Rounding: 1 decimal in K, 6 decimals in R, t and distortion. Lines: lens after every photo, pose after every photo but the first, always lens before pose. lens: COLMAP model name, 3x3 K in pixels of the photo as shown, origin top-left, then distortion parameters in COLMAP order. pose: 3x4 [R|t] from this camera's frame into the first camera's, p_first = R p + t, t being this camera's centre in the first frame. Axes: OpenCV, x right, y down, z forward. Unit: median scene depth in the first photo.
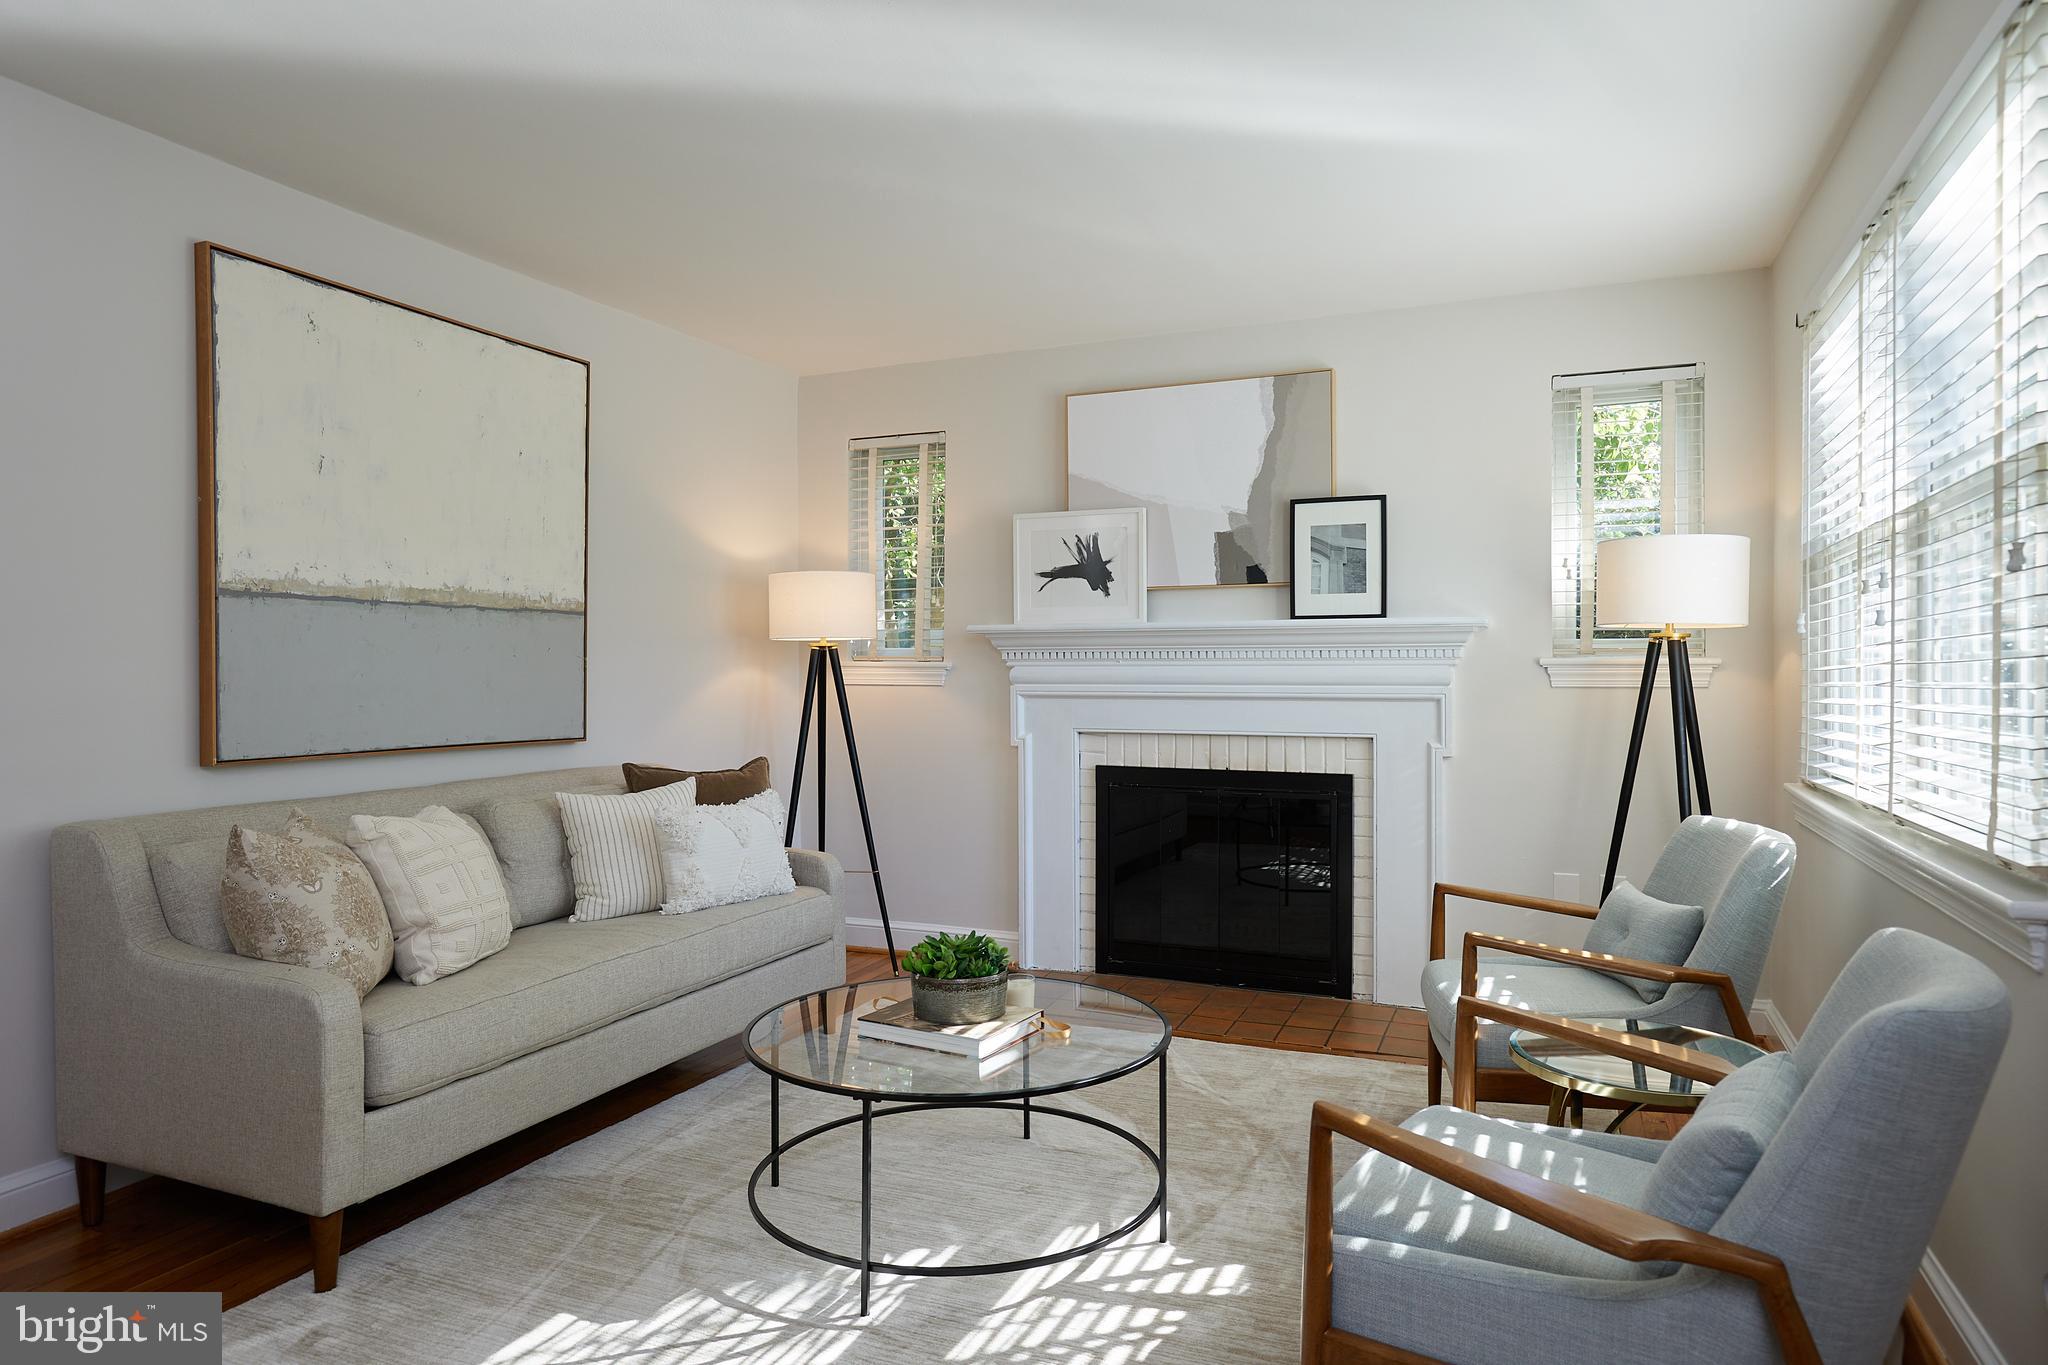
lens RADIAL K [[1263.2, 0, 1051.5], [0, 1263.2, 677.0], [0, 0, 1]] dist [-0.007575, -0.000968]
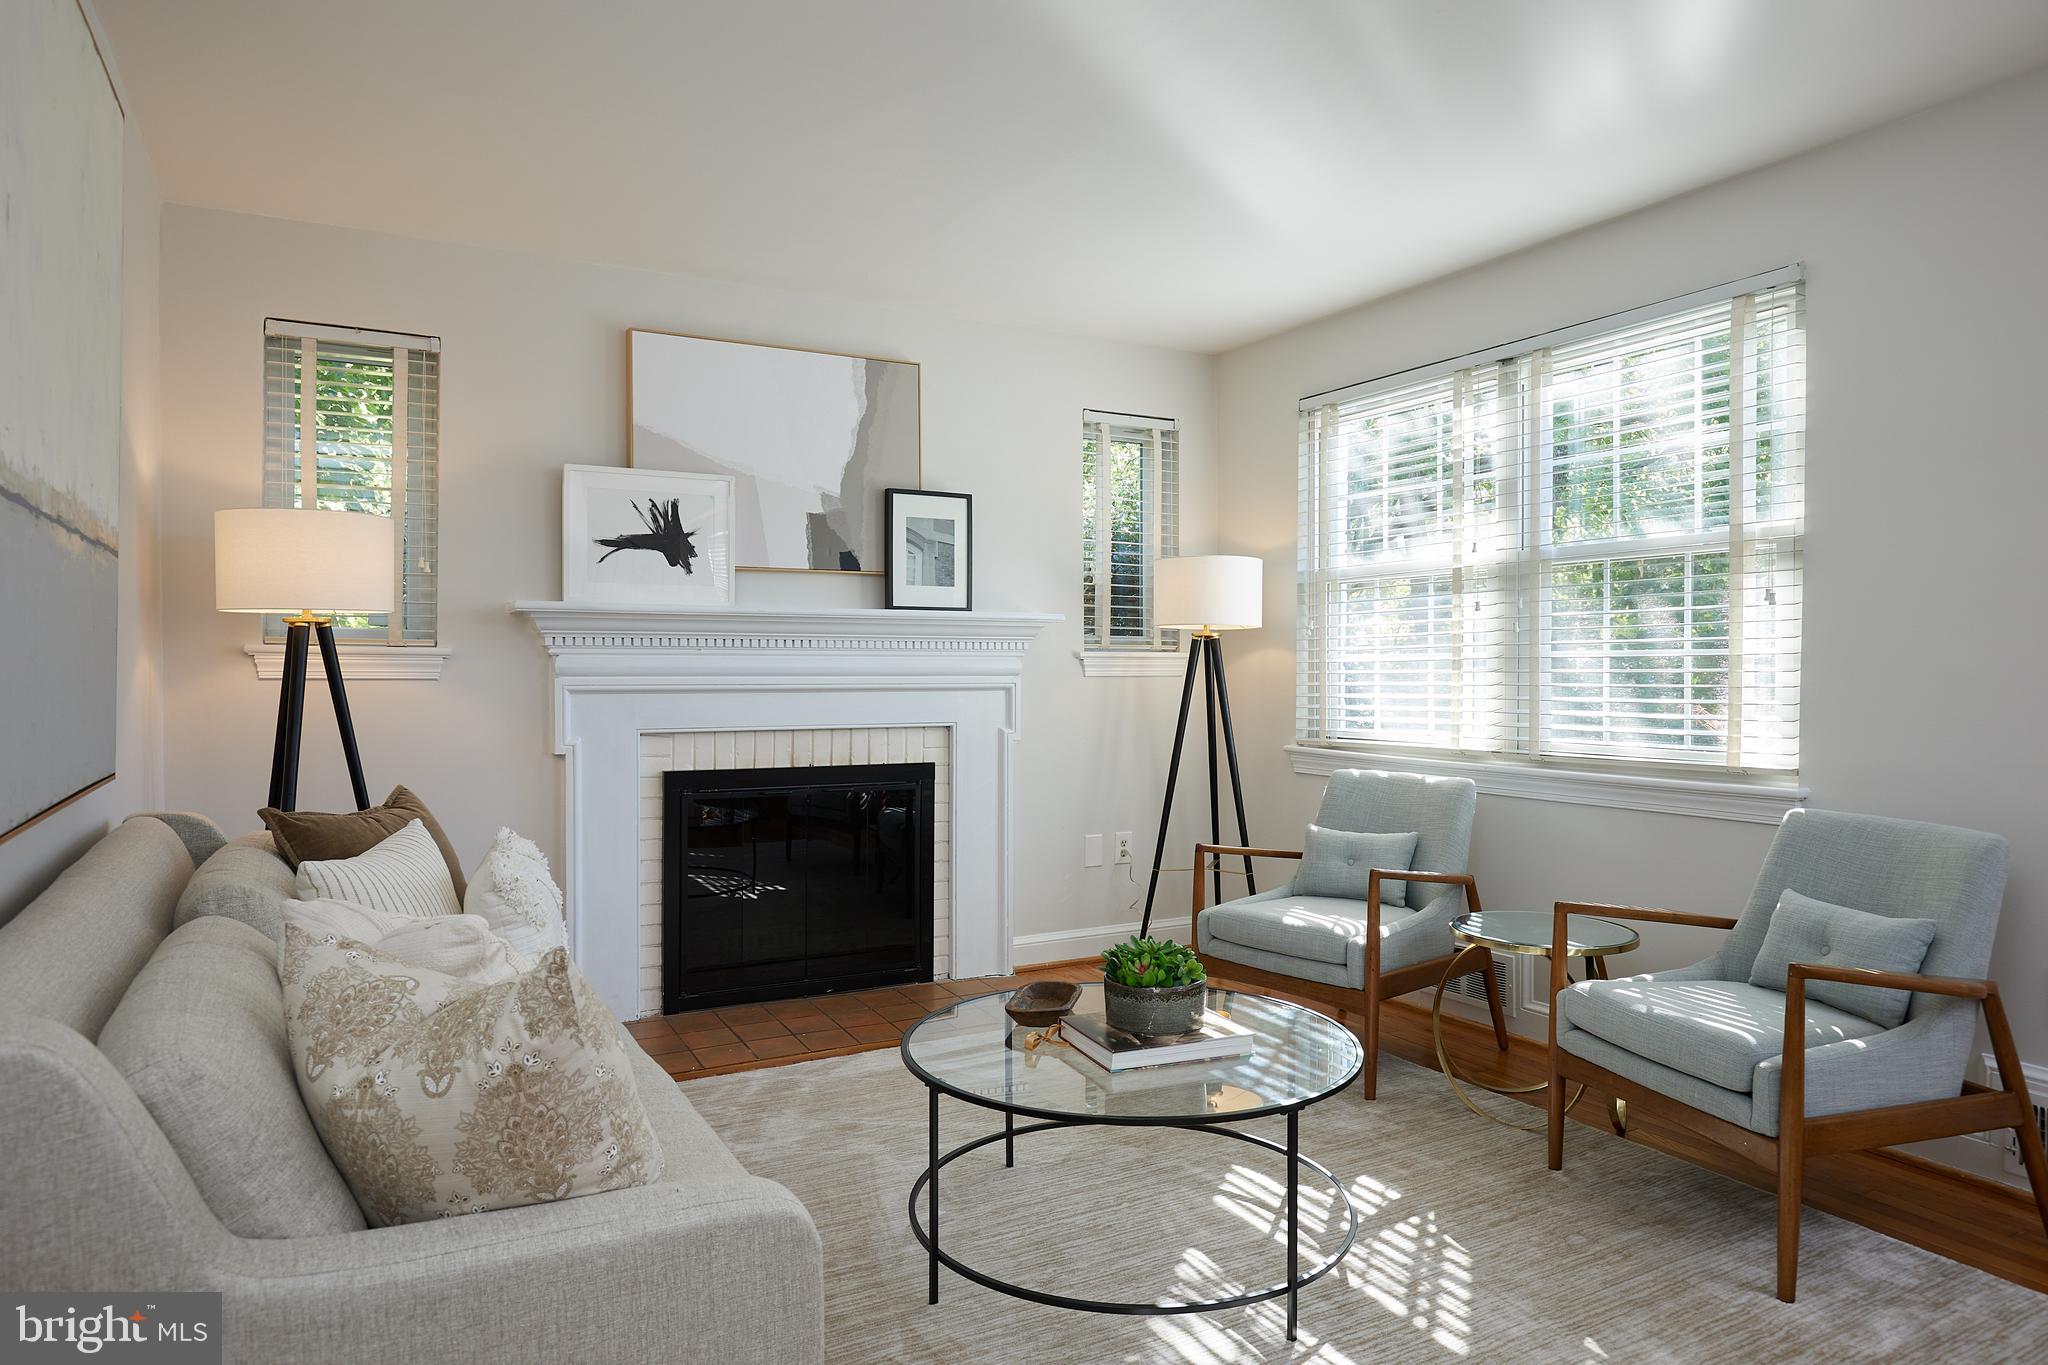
lens RADIAL K [[1263.2, 0, 1074.1], [0, 1263.2, 674.7], [0, 0, 1]] dist [-0.007575, -0.000968]
pose [[0.604746, -0.003715, 0.796410, -0.496054], [0.001757, 0.999993, 0.003331, 0.002425], [-0.796417, -0.000616, 0.604748, 0.278070]]
